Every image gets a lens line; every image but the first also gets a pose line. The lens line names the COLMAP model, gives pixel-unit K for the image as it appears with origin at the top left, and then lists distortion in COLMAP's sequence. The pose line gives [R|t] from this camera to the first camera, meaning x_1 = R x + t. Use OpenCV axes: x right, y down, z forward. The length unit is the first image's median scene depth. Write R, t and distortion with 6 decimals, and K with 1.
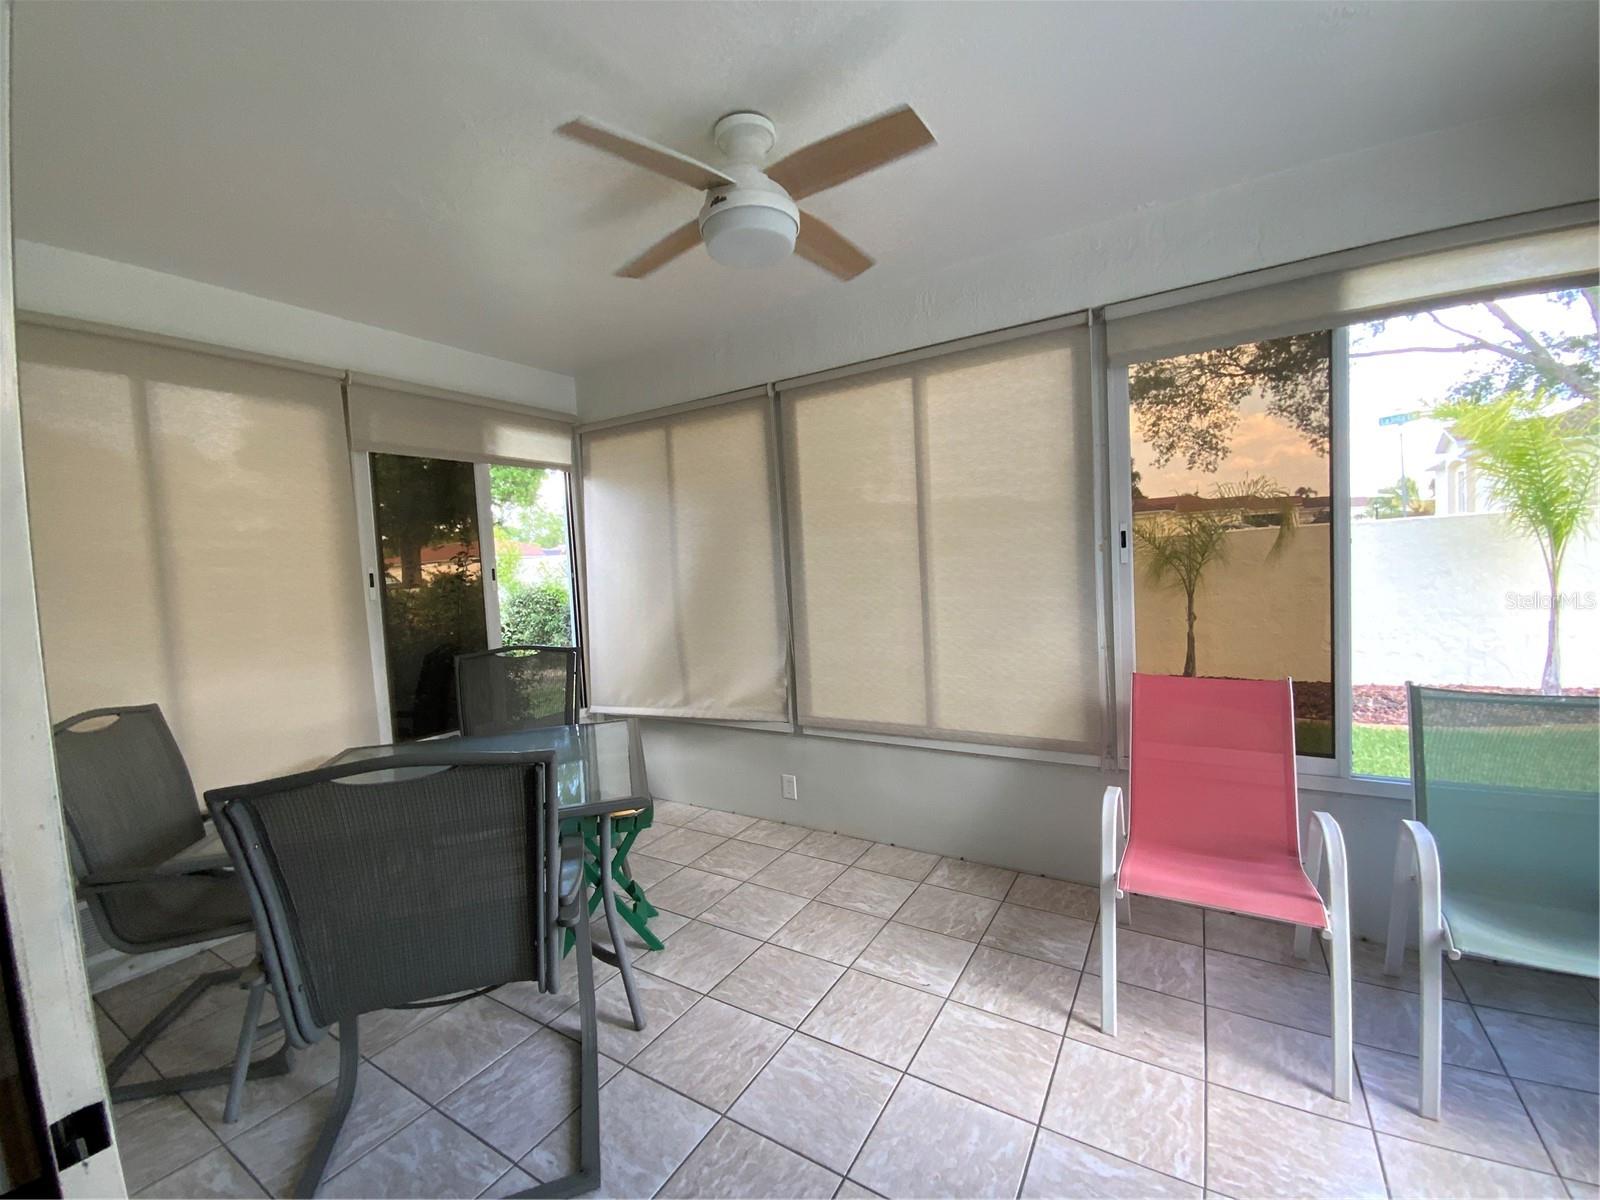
lens RADIAL K [[652.8, 0, 802.1], [0, 652.8, 599.9], [0, 0, 1]] dist [0.025915, -0.020780]
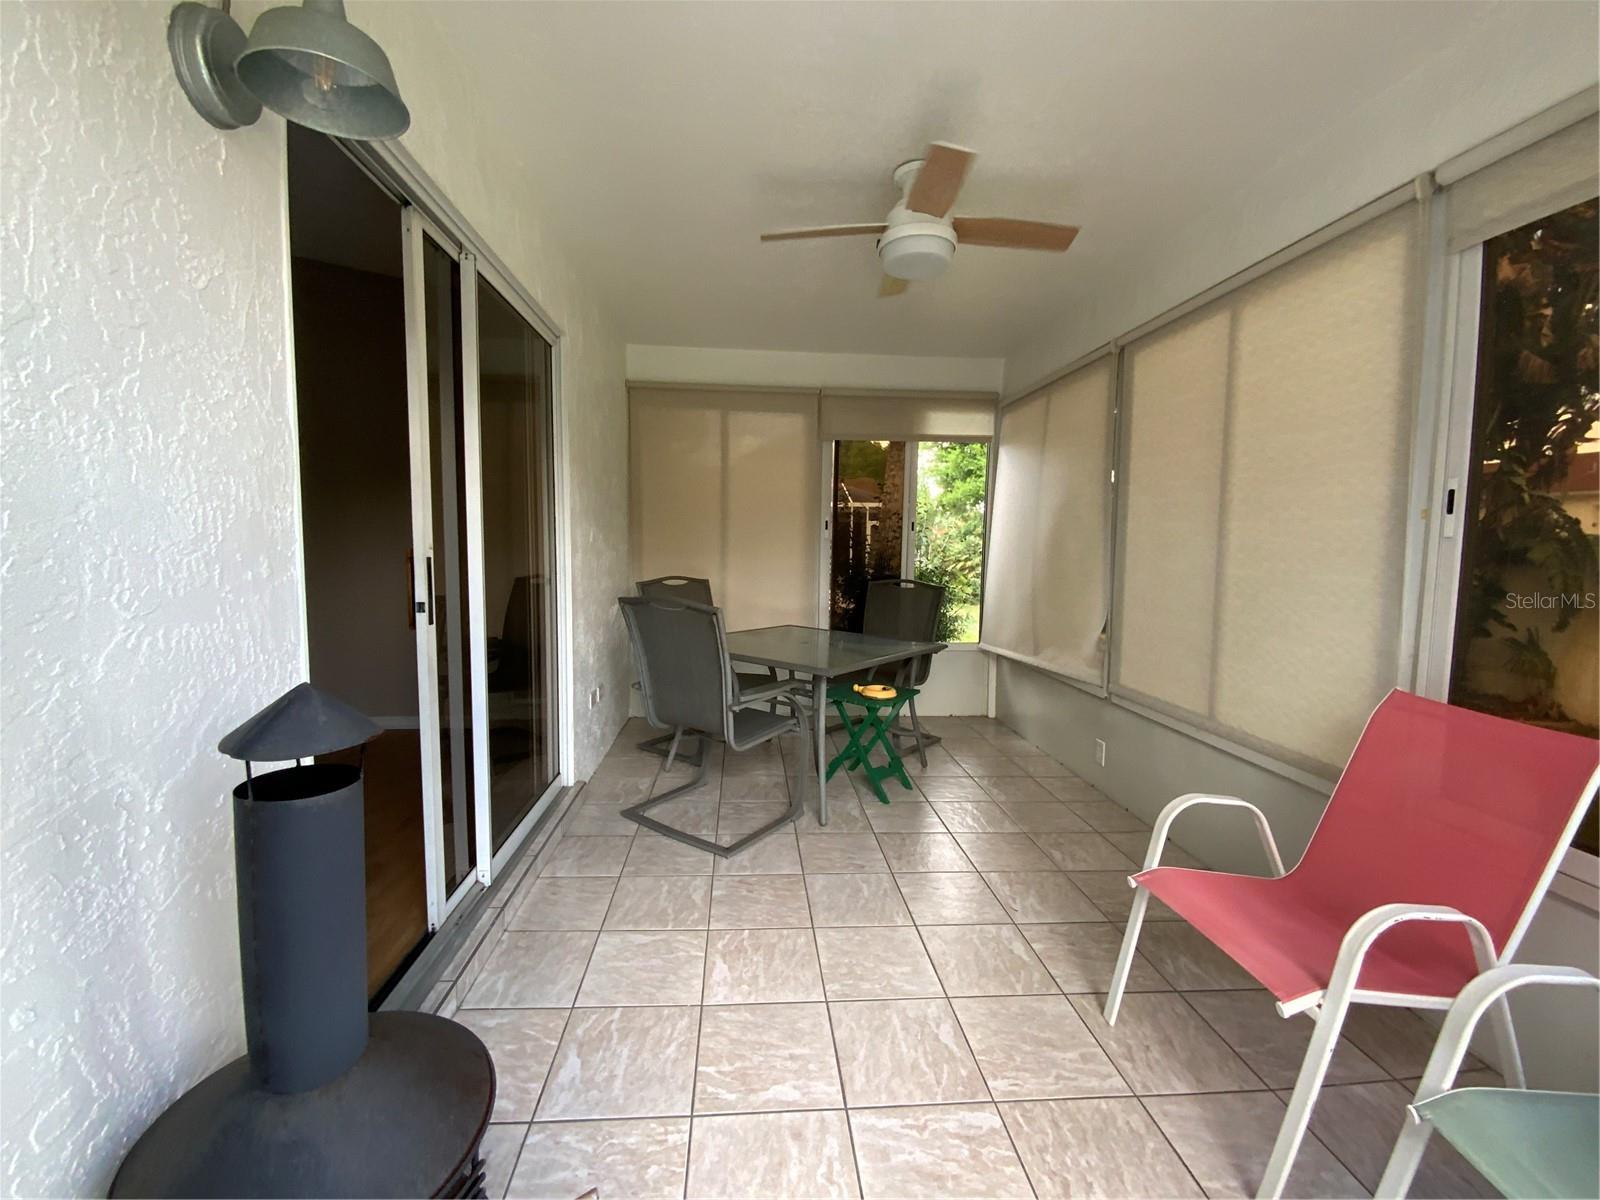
lens RADIAL K [[650.6, 0, 799.2], [0, 650.6, 599.6], [0, 0, 1]] dist [0.025910, -0.021208]
pose [[0.591291, 0.131947, -0.795591, 0.579236], [-0.094773, 0.991058, 0.093928, 0.008550], [0.800870, 0.019862, 0.598509, 0.044525]]
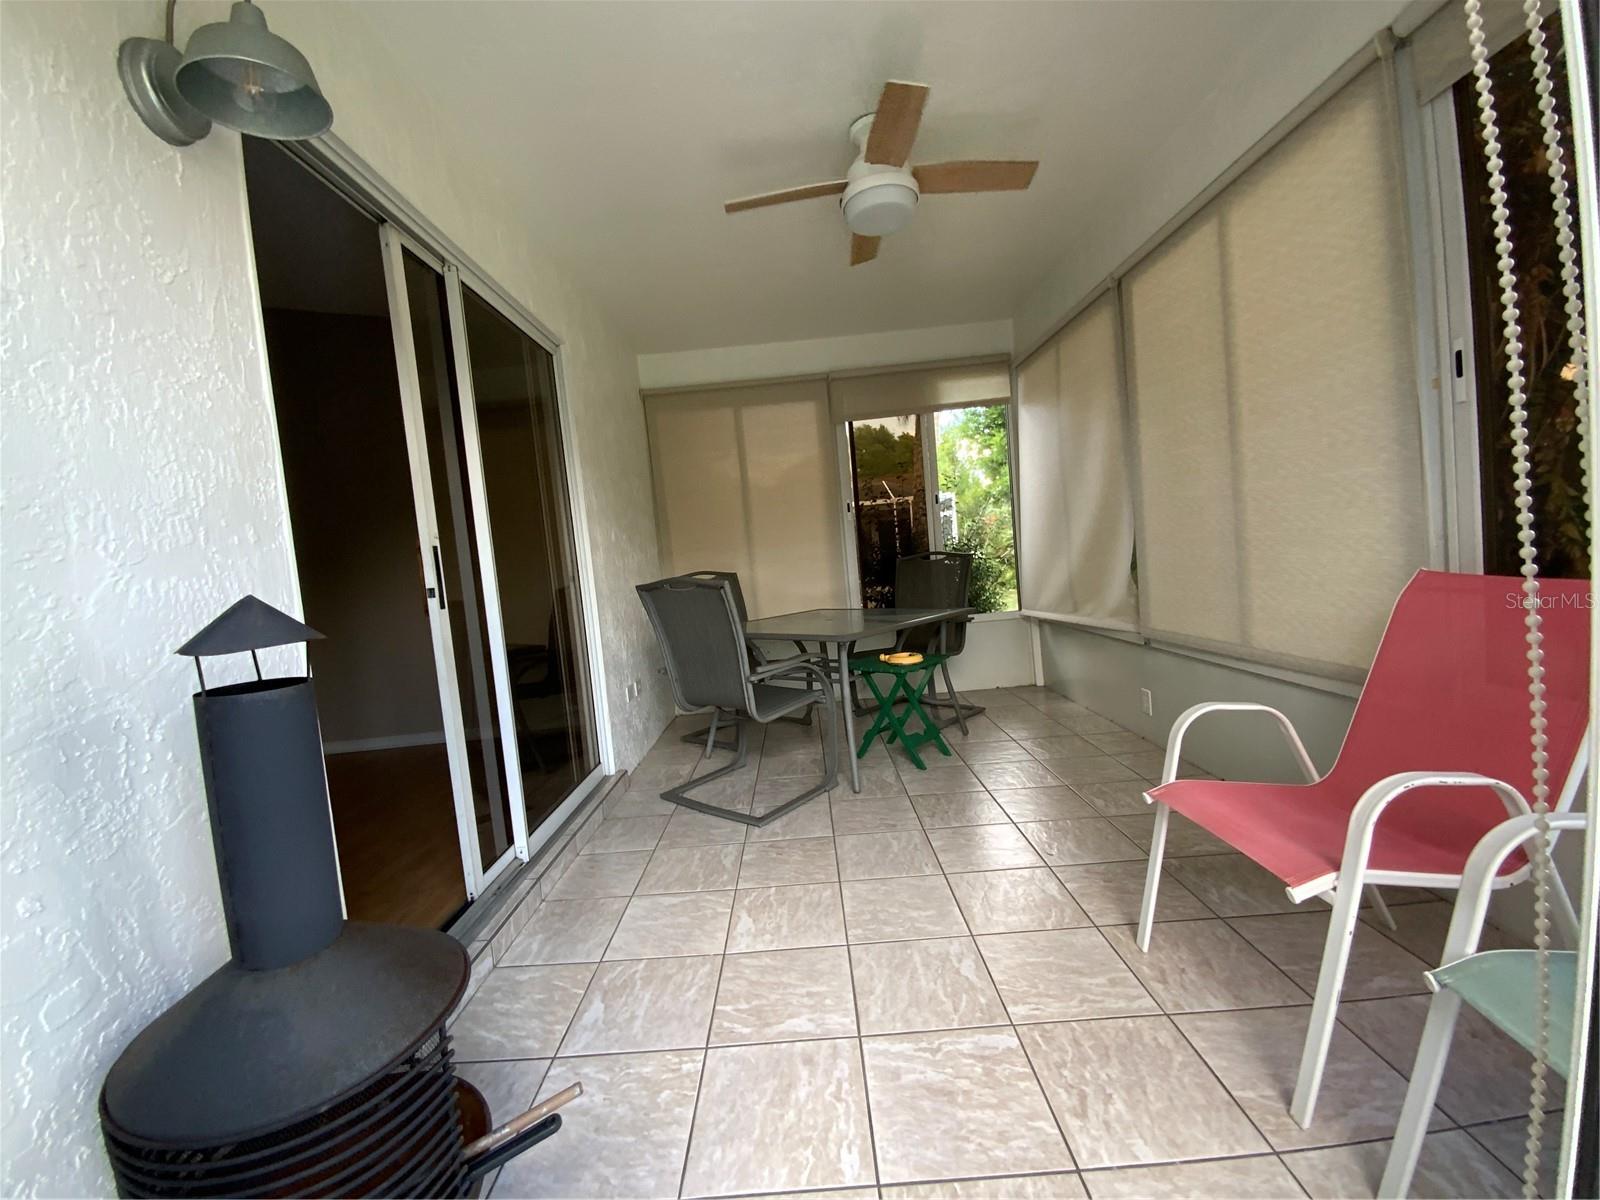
lens RADIAL K [[650.6, 0, 799.2], [0, 650.6, 599.6], [0, 0, 1]] dist [0.025910, -0.021208]
pose [[0.524014, 0.060197, -0.849580, 0.634511], [0.013944, 0.996759, 0.079226, 0.068881], [0.851596, -0.053362, 0.521476, 0.101508]]
